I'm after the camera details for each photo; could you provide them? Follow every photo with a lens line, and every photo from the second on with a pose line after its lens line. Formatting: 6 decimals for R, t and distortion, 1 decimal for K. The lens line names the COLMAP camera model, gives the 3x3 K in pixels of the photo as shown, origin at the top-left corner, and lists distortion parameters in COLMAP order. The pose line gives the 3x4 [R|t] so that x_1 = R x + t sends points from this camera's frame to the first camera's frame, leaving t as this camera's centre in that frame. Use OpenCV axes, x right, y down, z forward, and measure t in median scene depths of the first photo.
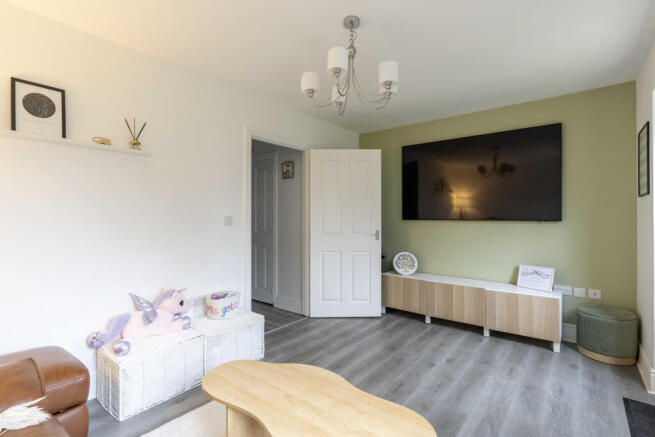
lens RADIAL K [[306.7, 0, 329.8], [0, 306.7, 217.8], [0, 0, 1]] dist [-0.004281, 0.000908]
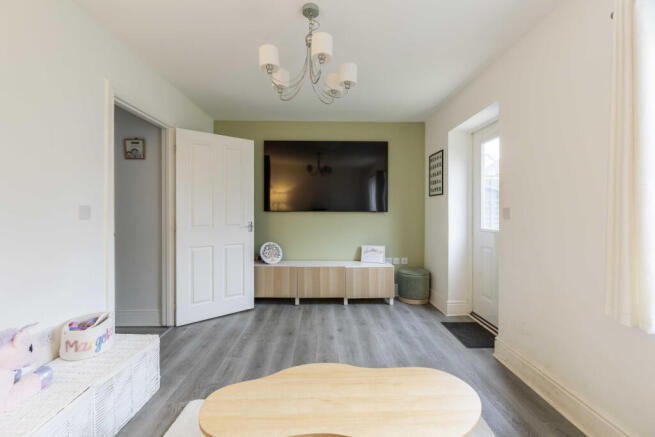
lens RADIAL K [[291.9, 0, 324.5], [0, 291.9, 214.8], [0, 0, 1]] dist [-0.010299, 0.001920]
pose [[0.774228, -0.010000, 0.632827, -0.312293], [0.000290, 0.999881, 0.015445, 0.003982], [-0.632906, -0.011775, 0.774139, 0.149723]]
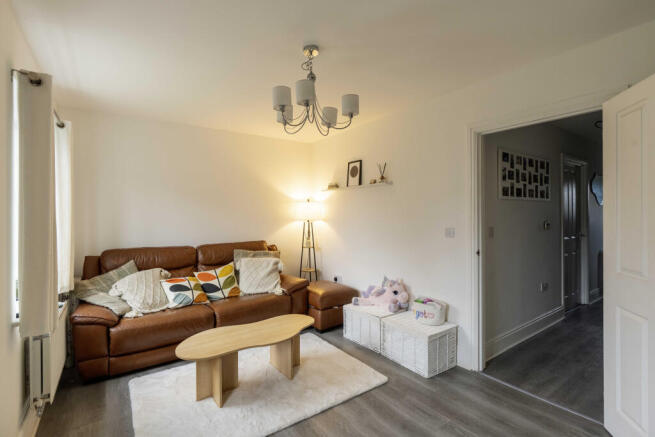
lens RADIAL K [[306.7, 0, 323.8], [0, 306.7, 216.0], [0, 0, 1]] dist [-0.004281, 0.000908]
pose [[-0.263072, 0.002377, -0.964773, 0.687863], [0.002718, 0.999995, 0.001723, -0.042586], [0.964772, -0.002170, -0.263077, 0.832352]]
